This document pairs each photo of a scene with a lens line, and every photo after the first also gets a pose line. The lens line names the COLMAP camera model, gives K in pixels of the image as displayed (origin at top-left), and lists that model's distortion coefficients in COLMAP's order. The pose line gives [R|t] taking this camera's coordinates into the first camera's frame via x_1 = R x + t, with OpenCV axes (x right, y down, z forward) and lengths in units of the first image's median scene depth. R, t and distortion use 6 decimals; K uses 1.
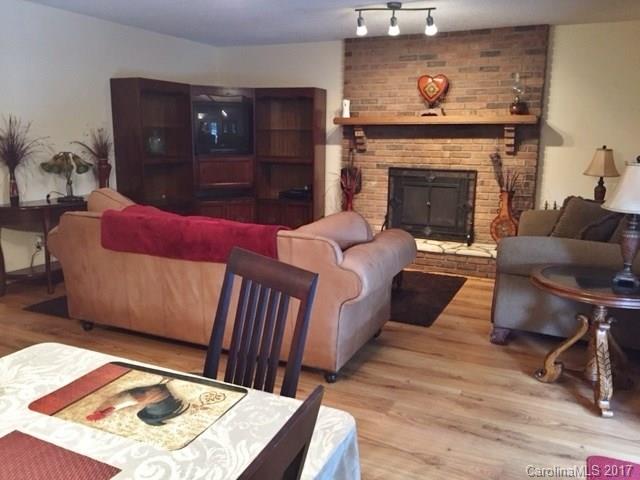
lens RADIAL K [[555.1, 0, 314.5], [0, 555.1, 238.9], [0, 0, 1]] dist [0.075980, -0.099702]
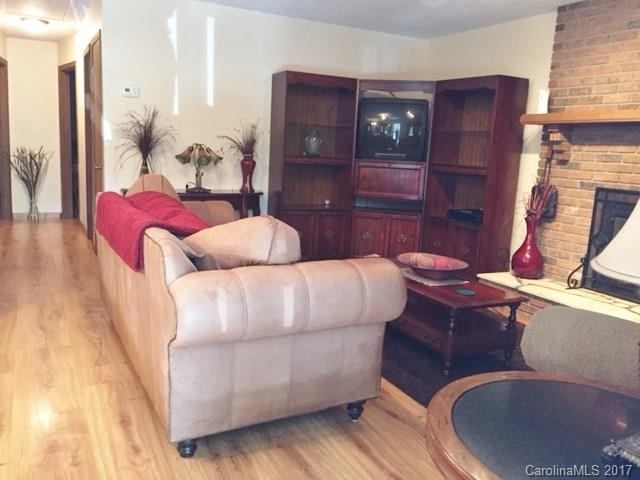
lens RADIAL K [[555.1, 0, 316.3], [0, 555.1, 236.7], [0, 0, 1]] dist [0.075980, -0.099702]
pose [[0.794764, 0.126626, -0.593563, 0.272776], [-0.155142, 0.987888, 0.003017, -0.019728], [0.586755, 0.089689, 0.804782, 0.259941]]
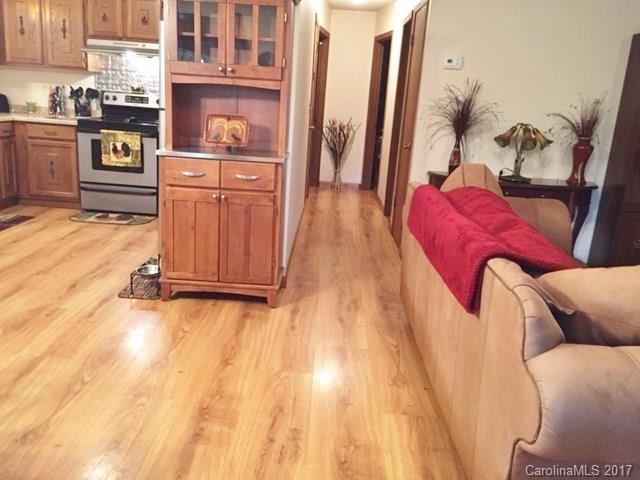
lens RADIAL K [[555.1, 0, 320.5], [0, 555.1, 237.7], [0, 0, 1]] dist [0.075980, -0.099702]
pose [[0.414611, 0.241893, -0.877260, 0.169374], [-0.232350, 0.960210, 0.154952, -0.038708], [0.879836, 0.139587, 0.454317, 0.291627]]
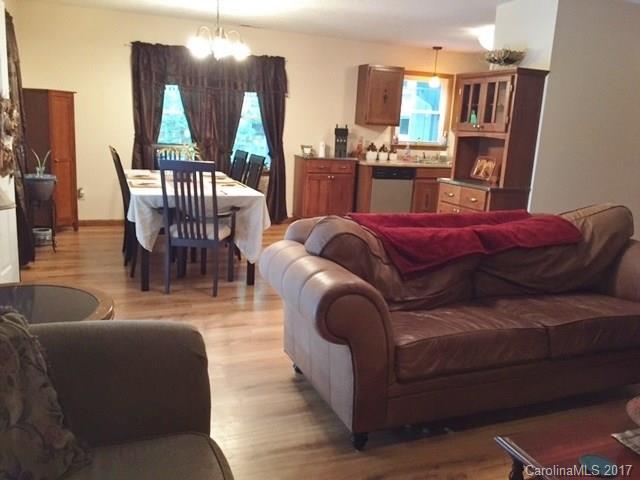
lens RADIAL K [[555.1, 0, 320.2], [0, 555.1, 243.0], [0, 0, 1]] dist [0.075980, -0.099702]
pose [[-0.678818, 0.109245, -0.726135, 0.355777], [-0.200895, 0.923514, 0.326745, -0.145711], [0.706291, 0.367677, -0.604951, 0.790777]]
